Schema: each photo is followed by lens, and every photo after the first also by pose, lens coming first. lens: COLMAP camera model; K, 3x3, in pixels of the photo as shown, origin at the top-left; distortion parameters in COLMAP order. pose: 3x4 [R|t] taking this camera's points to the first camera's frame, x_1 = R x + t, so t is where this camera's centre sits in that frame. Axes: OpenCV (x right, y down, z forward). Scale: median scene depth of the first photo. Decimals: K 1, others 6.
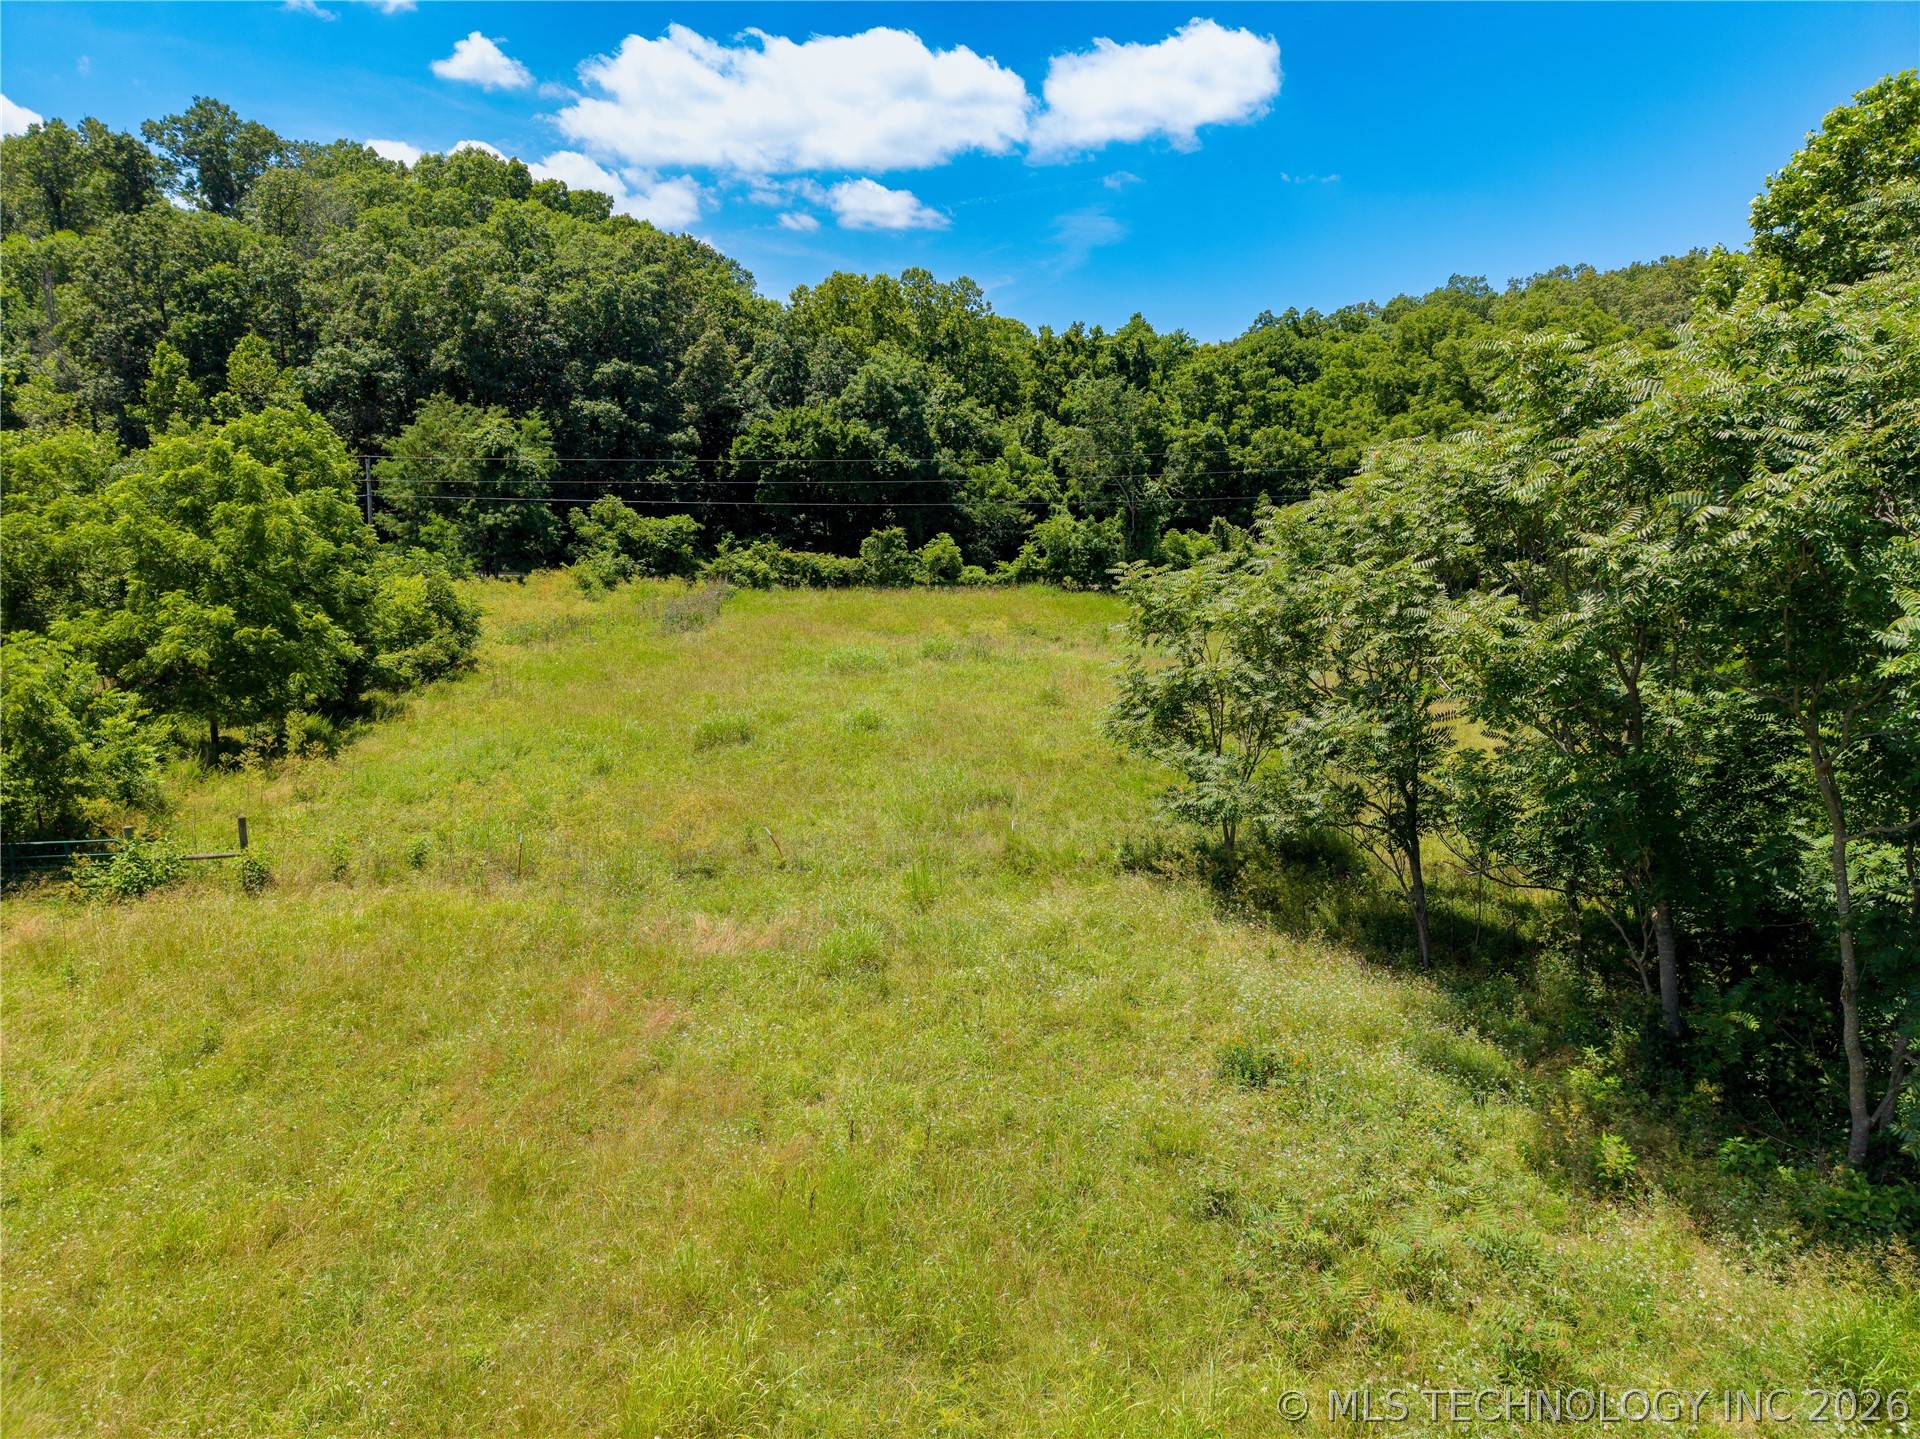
lens RADIAL K [[1329.3, 0, 982.1], [0, 1329.3, 718.1], [0, 0, 1]] dist [-0.001926, -0.000592]
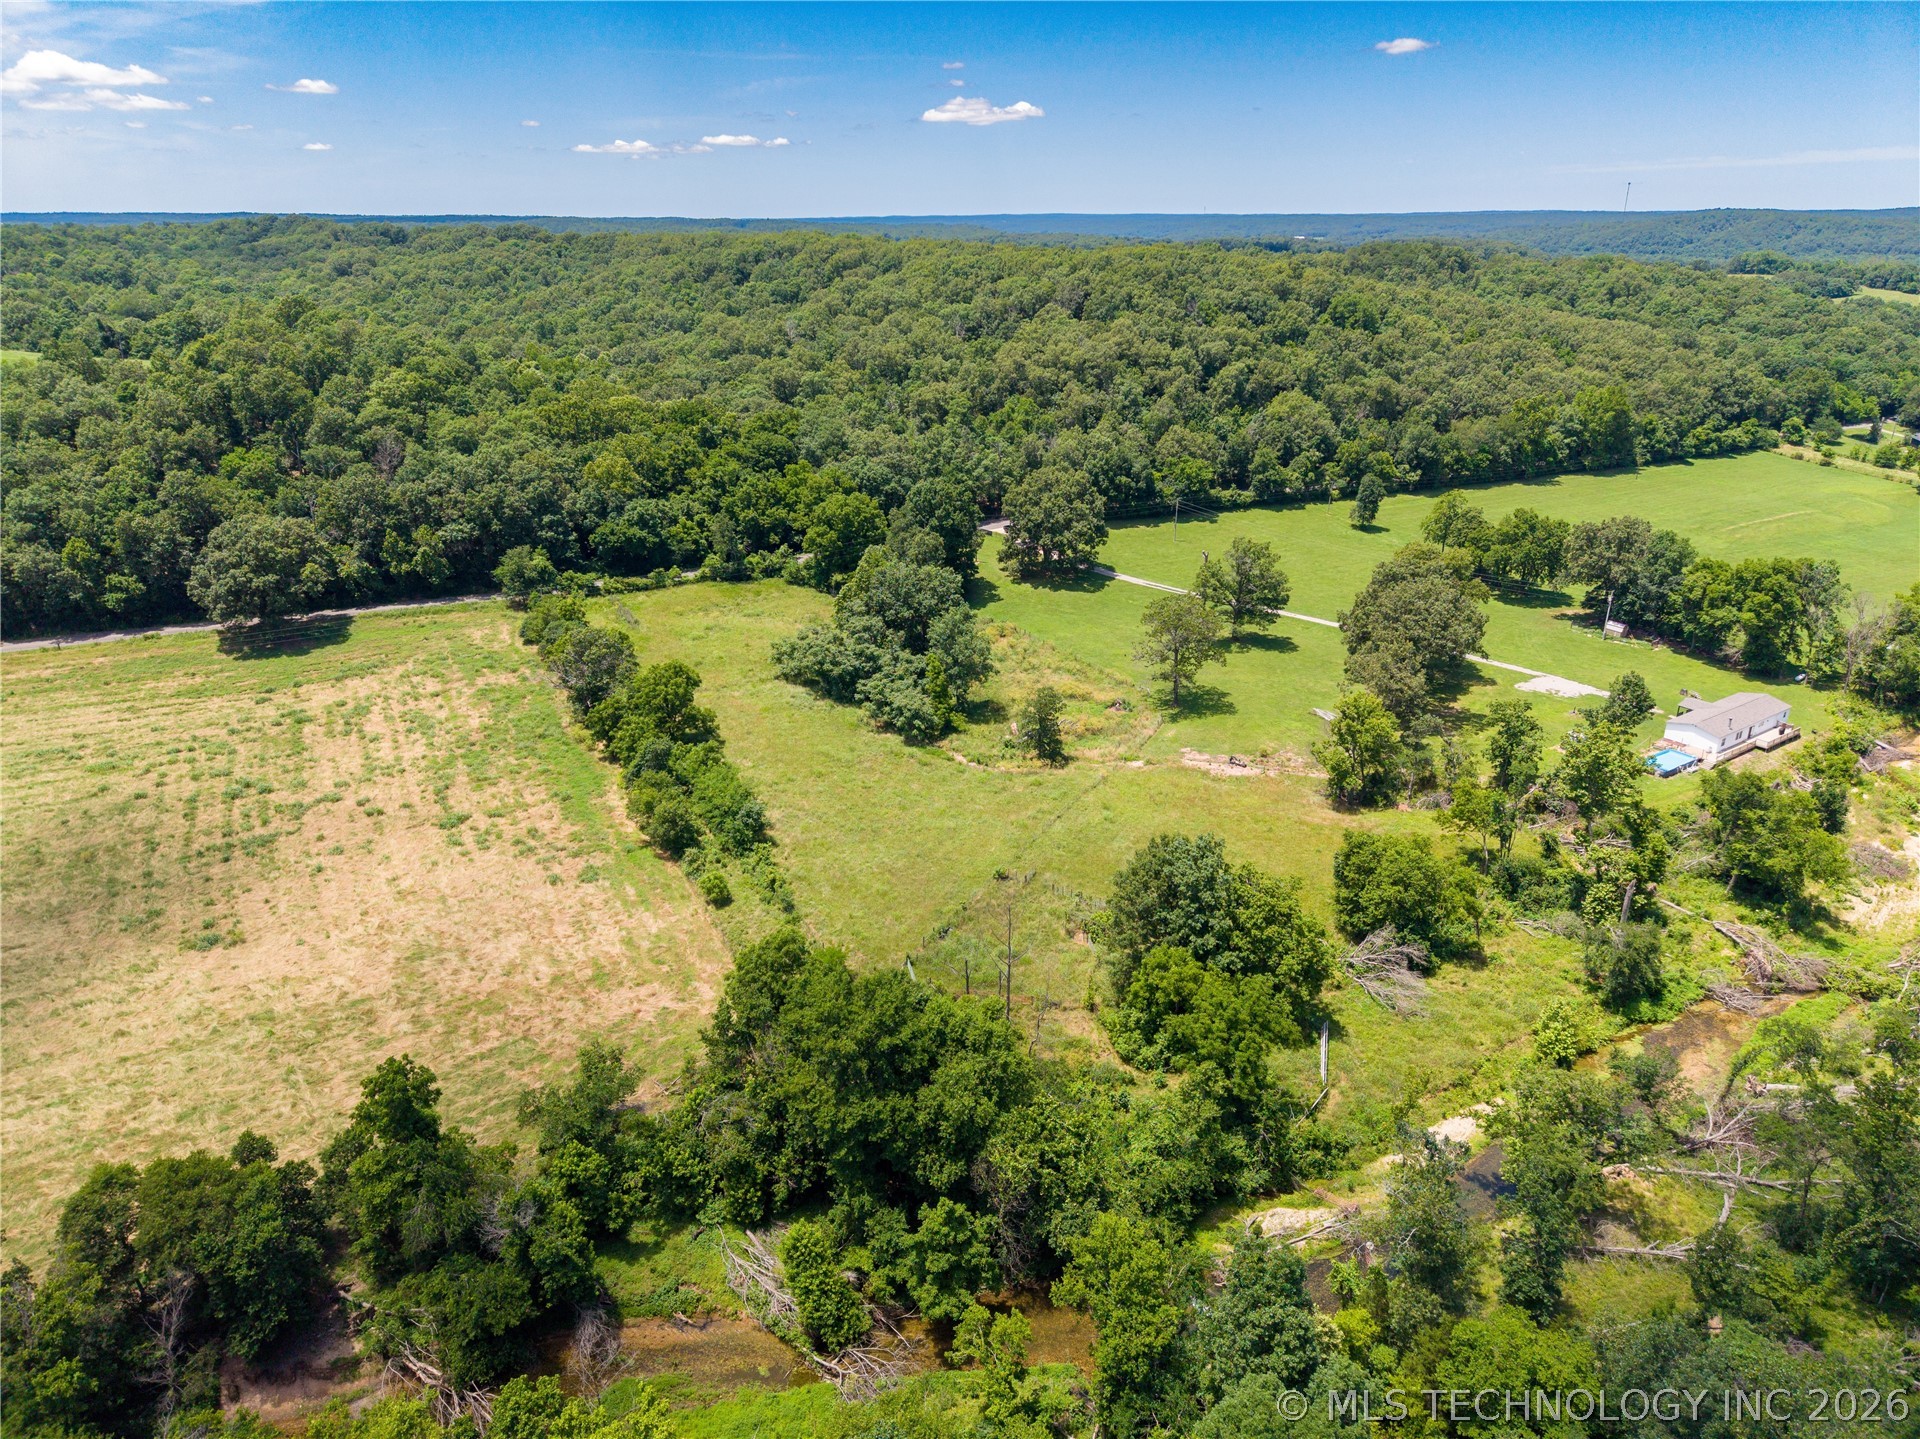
lens RADIAL K [[1314.8, 0, 960.0], [0, 1314.8, 719.5], [0, 0, 1]] dist [0.067195, -0.081875]
pose [[0.932855, -0.151178, 0.326995, -0.460515], [0.081561, 0.972747, 0.217049, -0.399075], [-0.350897, -0.175805, 0.919763, -2.100708]]
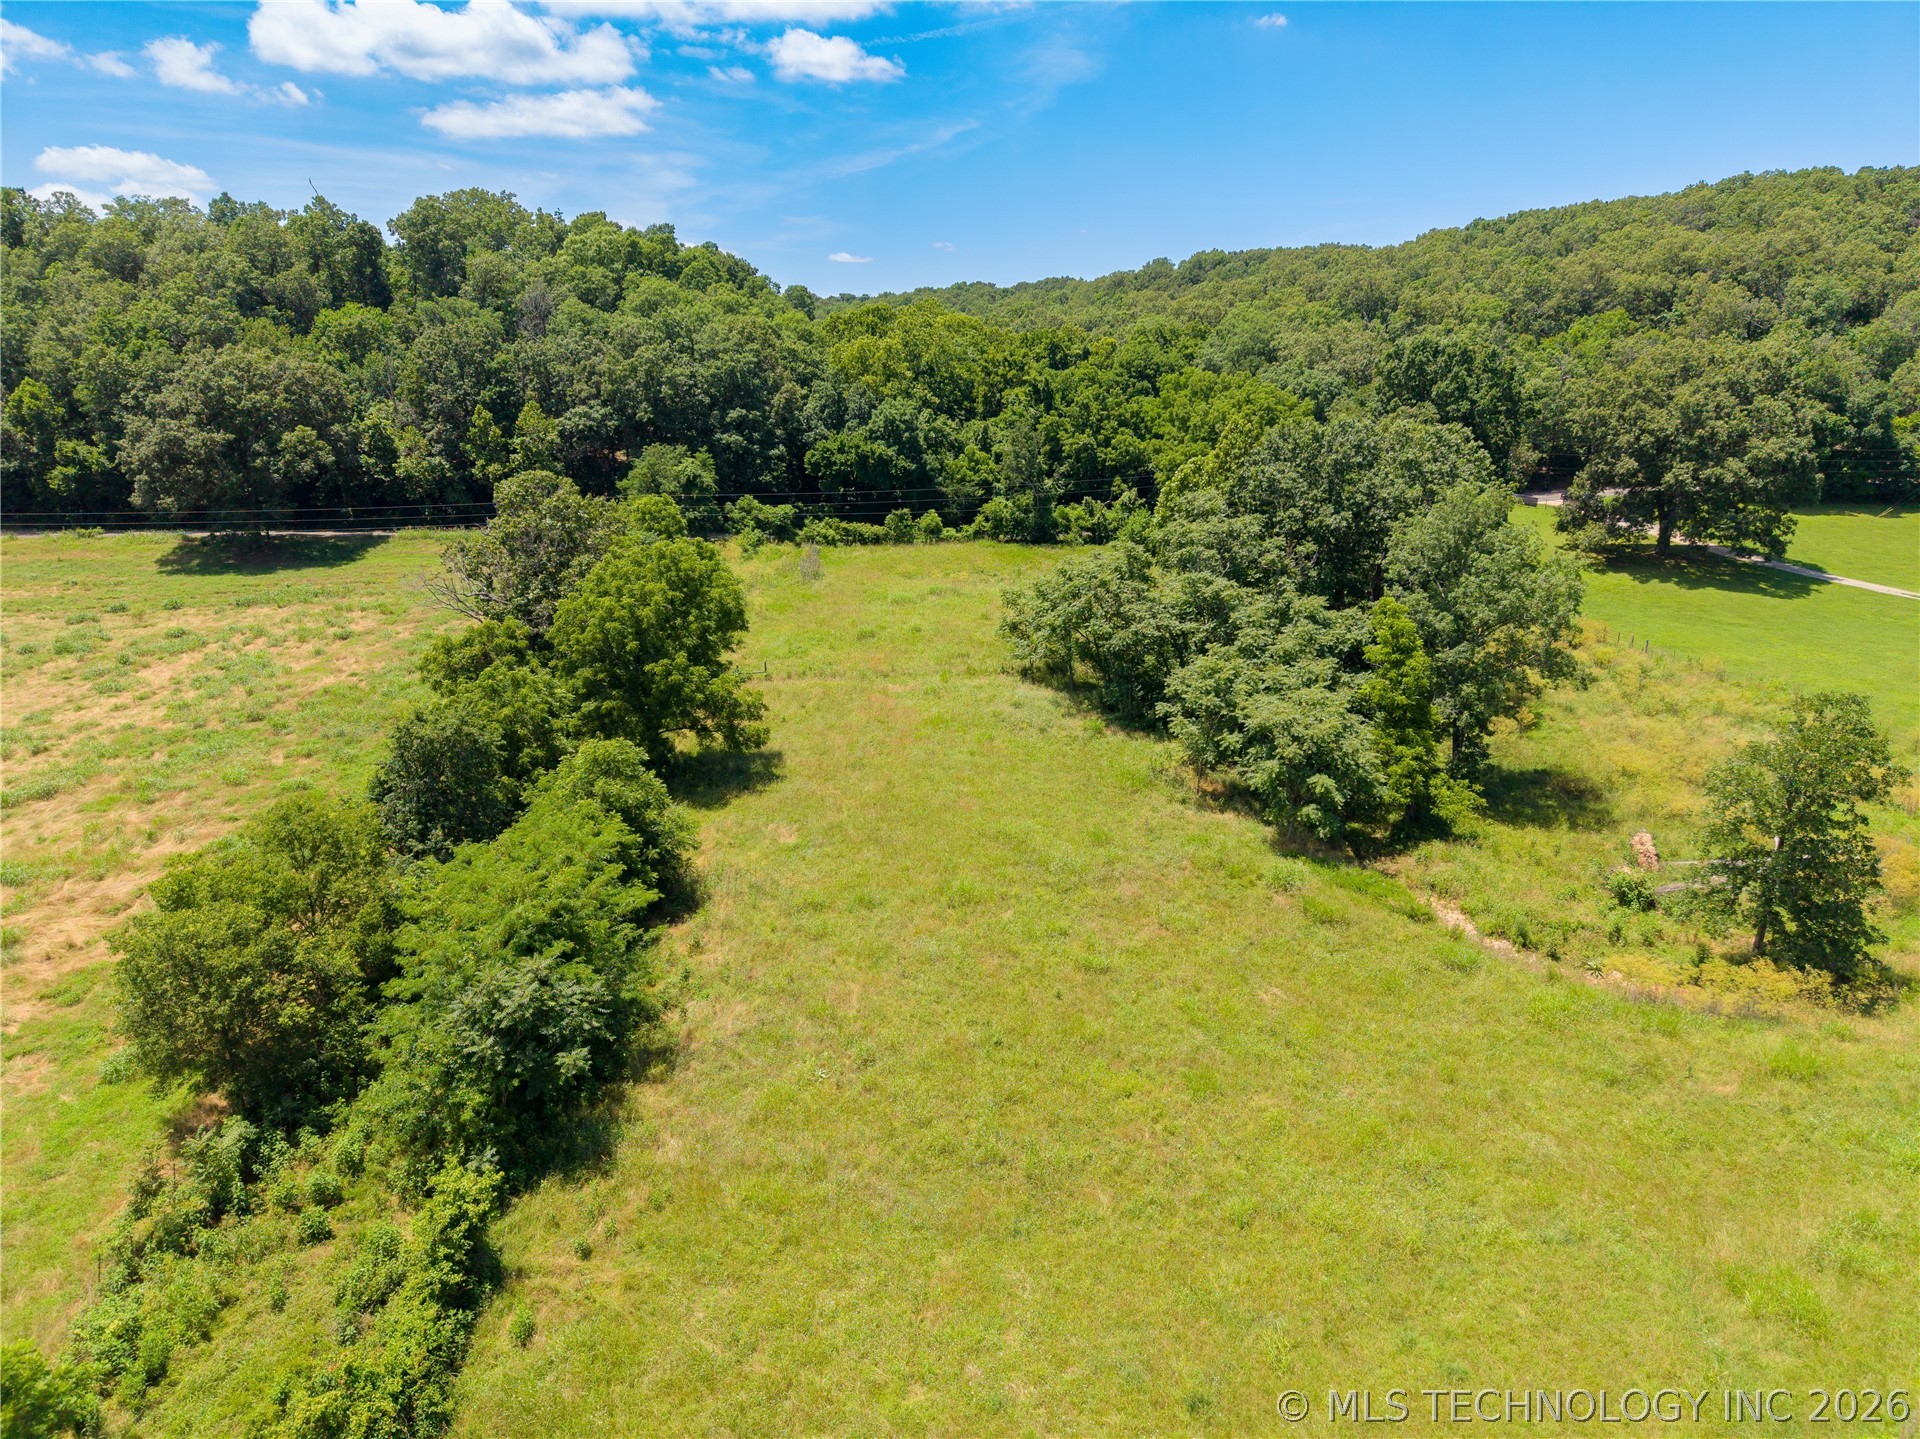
lens RADIAL K [[1314.8, 0, 960.0], [0, 1314.8, 719.5], [0, 0, 1]] dist [0.067195, -0.081875]
pose [[0.999771, -0.020260, 0.006835, -0.008473], [0.019479, 0.994829, 0.099678, -0.034944], [-0.008819, -0.099522, 0.994996, -0.761088]]
